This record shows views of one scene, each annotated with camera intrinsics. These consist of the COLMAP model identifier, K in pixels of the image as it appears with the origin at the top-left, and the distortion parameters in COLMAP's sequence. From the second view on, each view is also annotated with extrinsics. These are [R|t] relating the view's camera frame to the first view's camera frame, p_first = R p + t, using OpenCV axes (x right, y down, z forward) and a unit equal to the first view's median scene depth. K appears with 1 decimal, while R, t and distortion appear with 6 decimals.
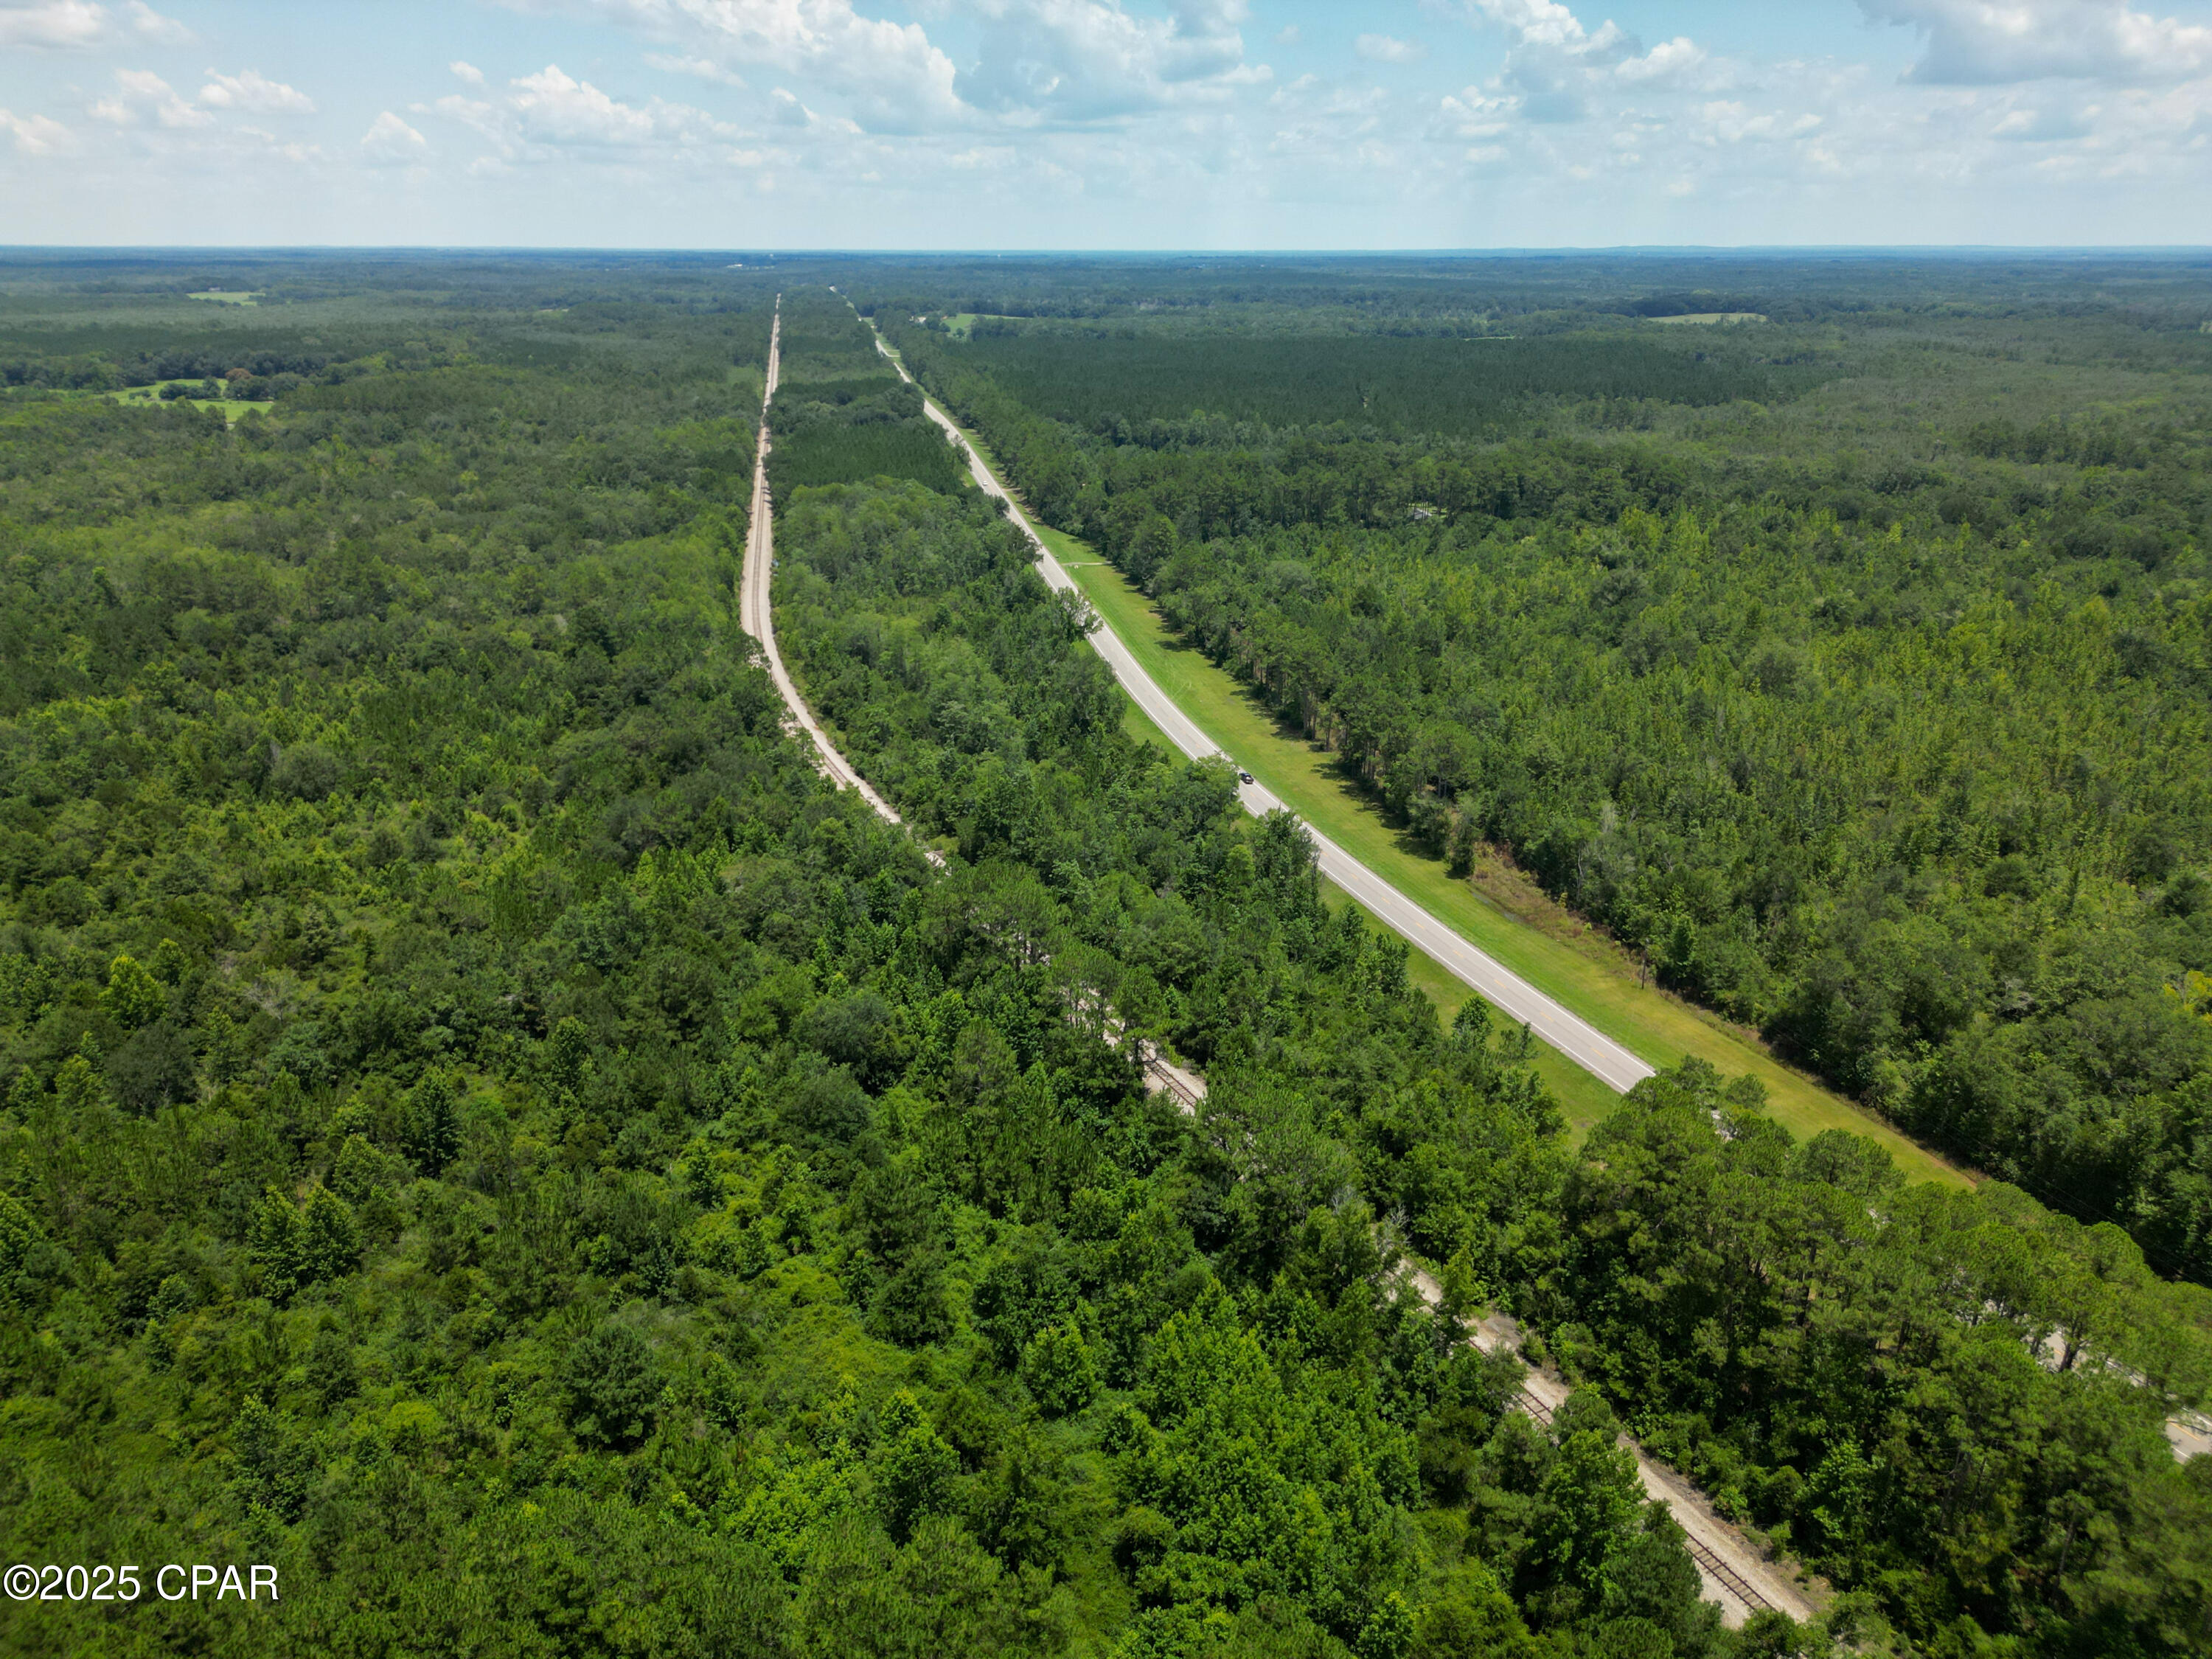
lens RADIAL K [[1548.6, 0, 1107.2], [0, 1548.6, 832.1], [0, 0, 1]] dist [0.053709, -0.047968]
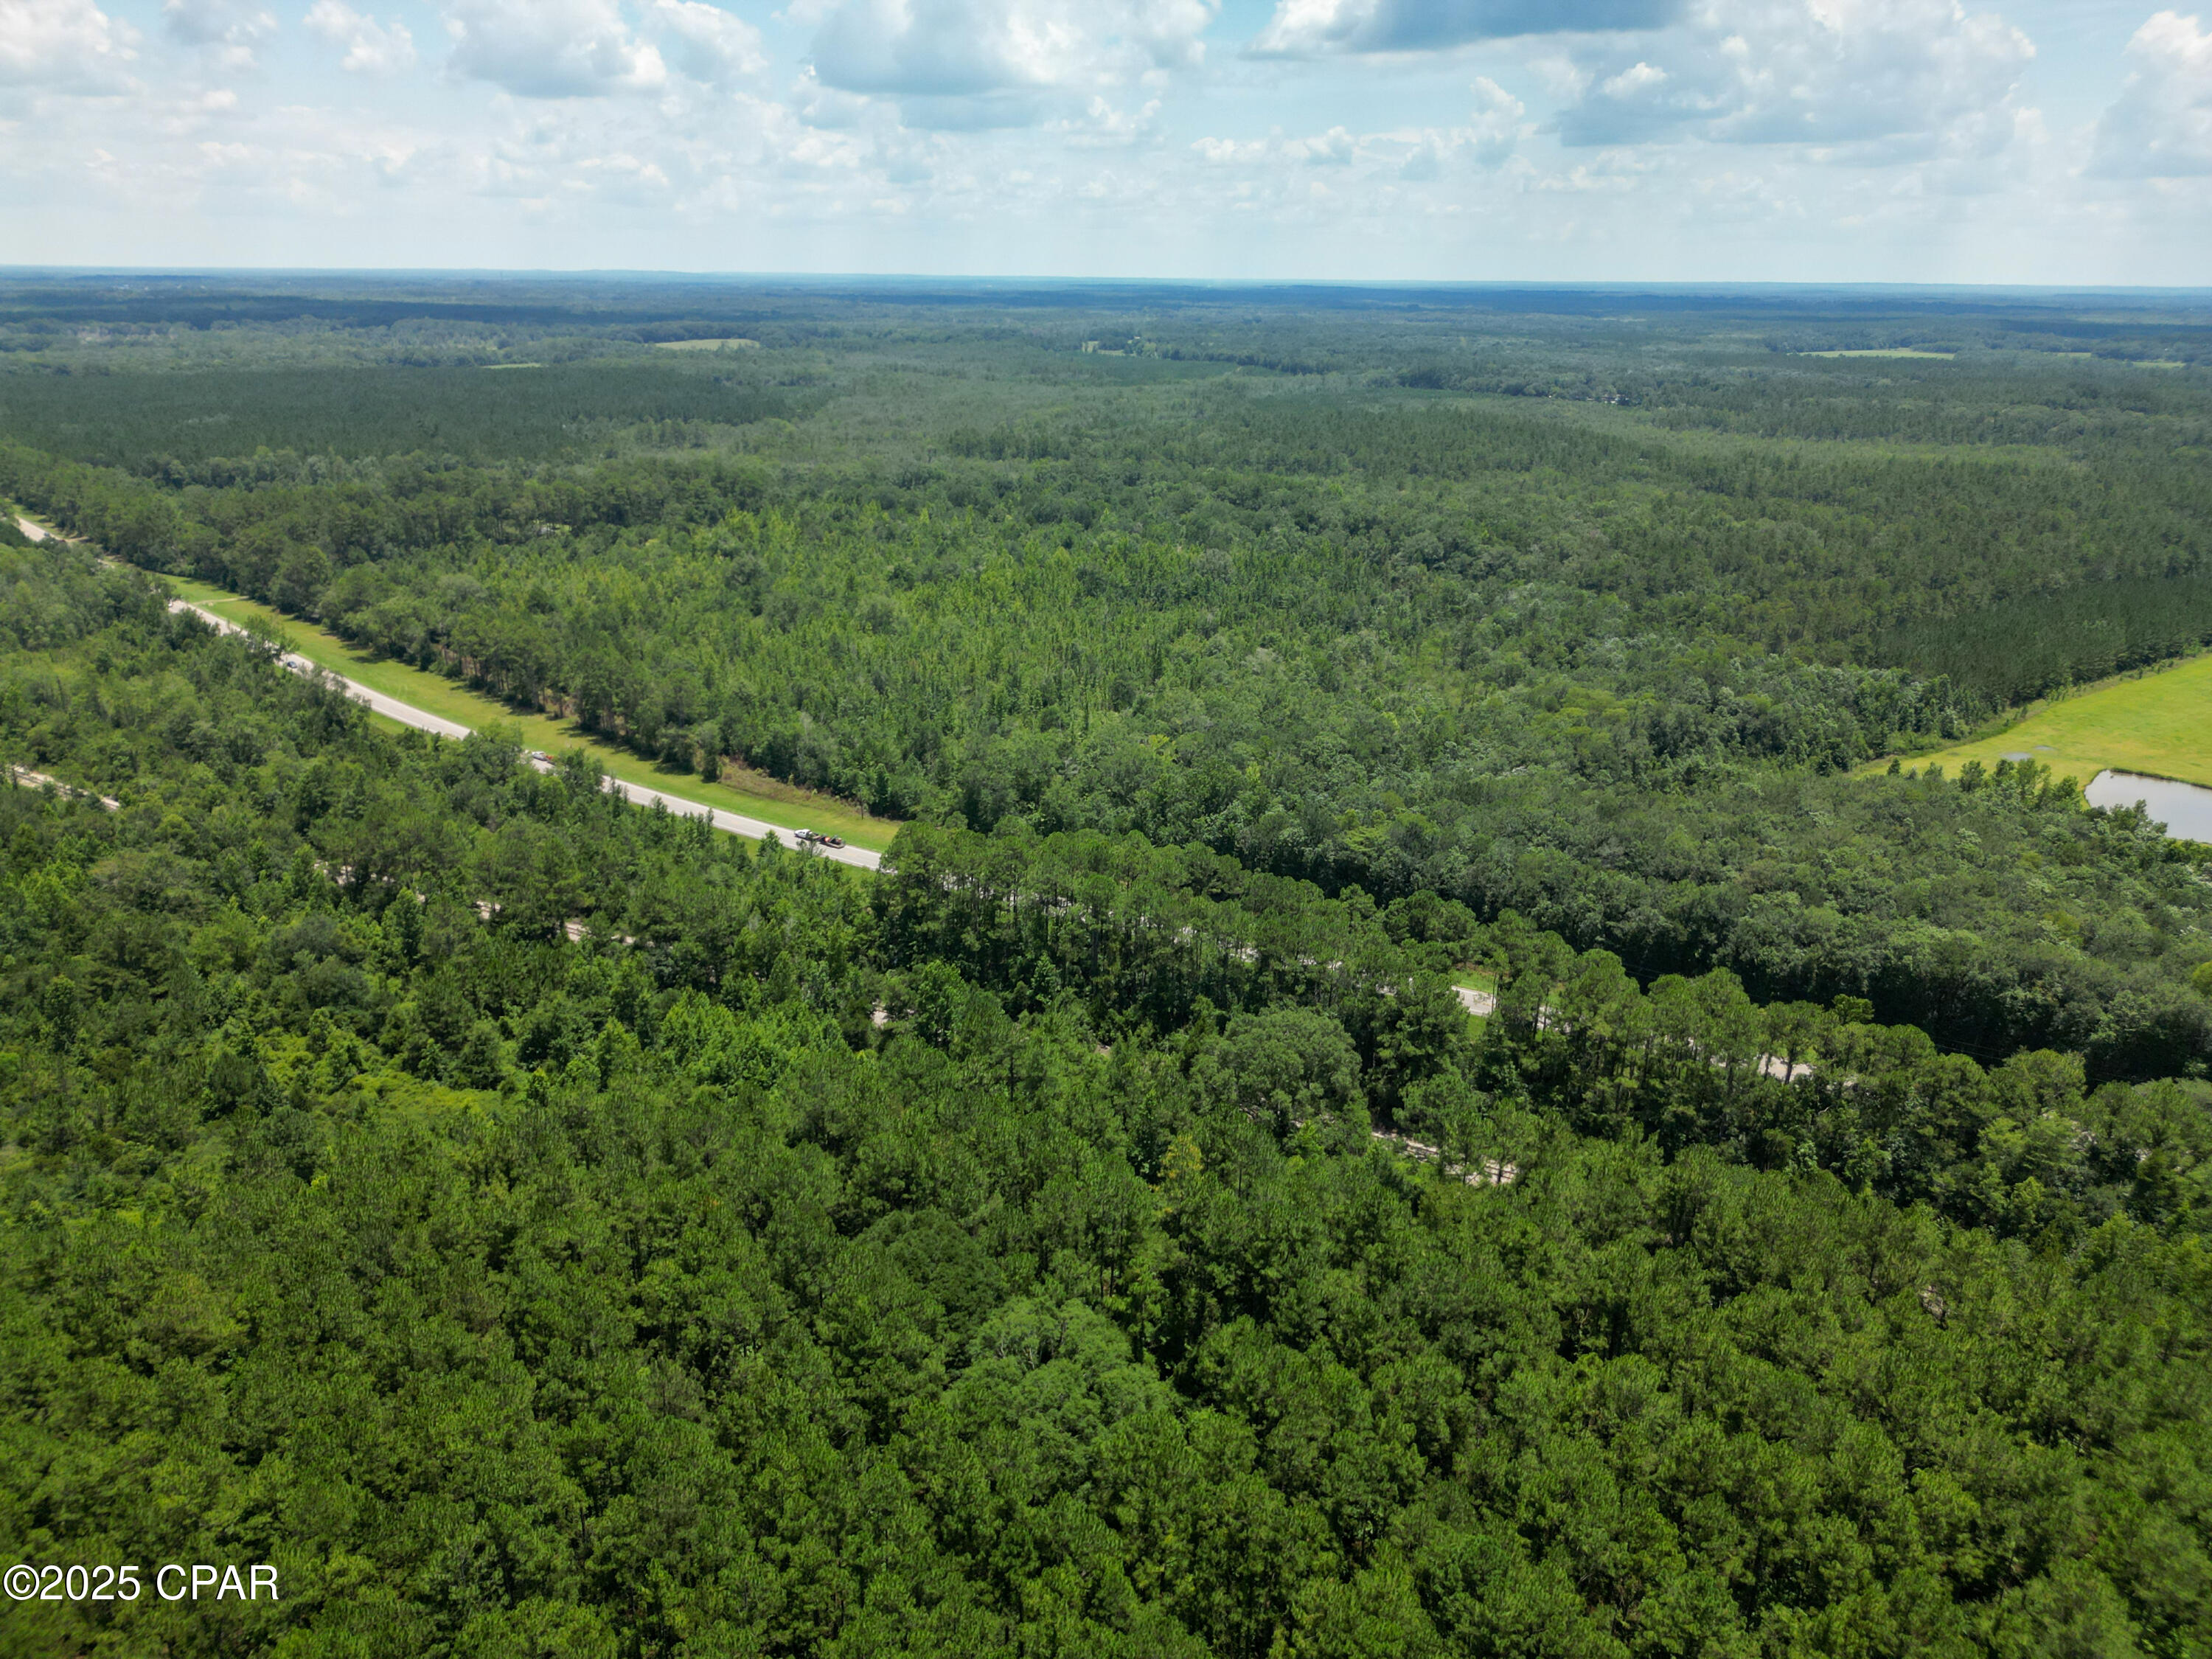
lens RADIAL K [[1548.6, 0, 1105.6], [0, 1548.6, 830.2], [0, 0, 1]] dist [0.053709, -0.047968]
pose [[0.825847, -0.183893, 0.533067, -0.134001], [0.191130, 0.980658, 0.042193, 0.049137], [-0.530515, 0.067040, 0.845020, -0.194529]]
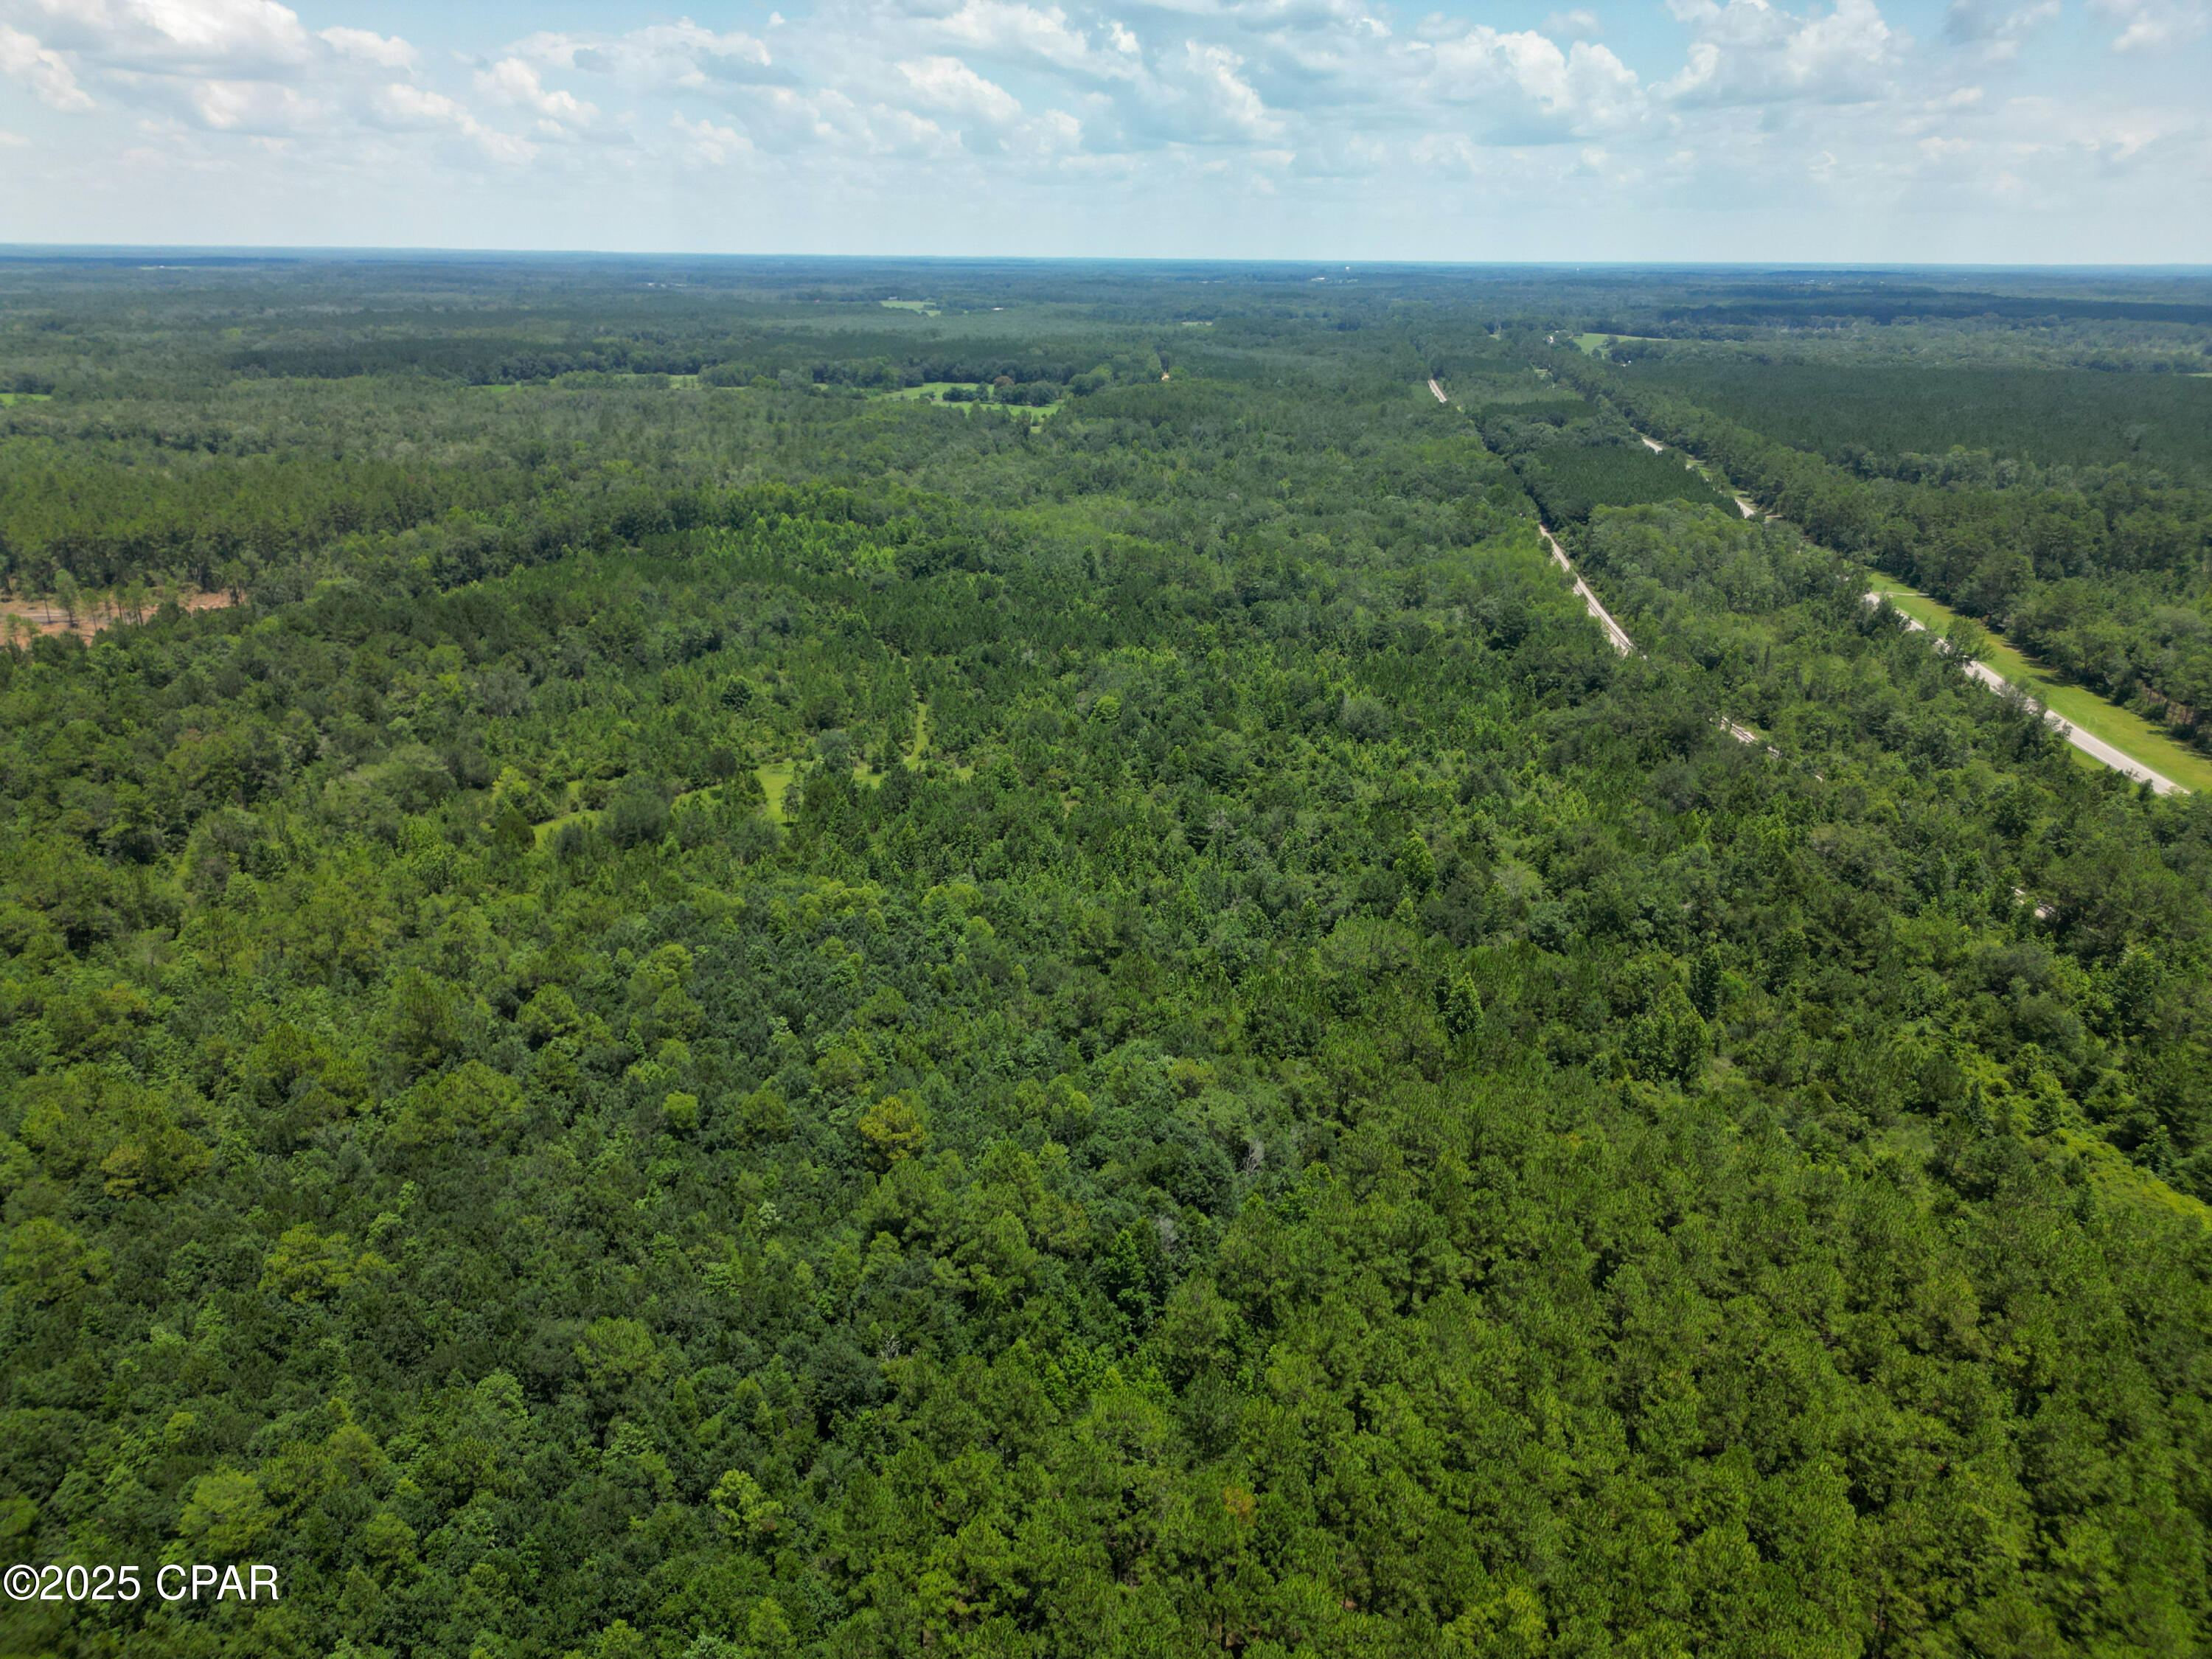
lens RADIAL K [[1548.6, 0, 1103.4], [0, 1548.6, 835.8], [0, 0, 1]] dist [0.053709, -0.047968]
pose [[0.945756, 0.121758, -0.301197, -0.221284], [-0.122872, 0.992304, 0.015321, 0.042302], [0.300744, 0.022519, 0.953439, -0.178261]]
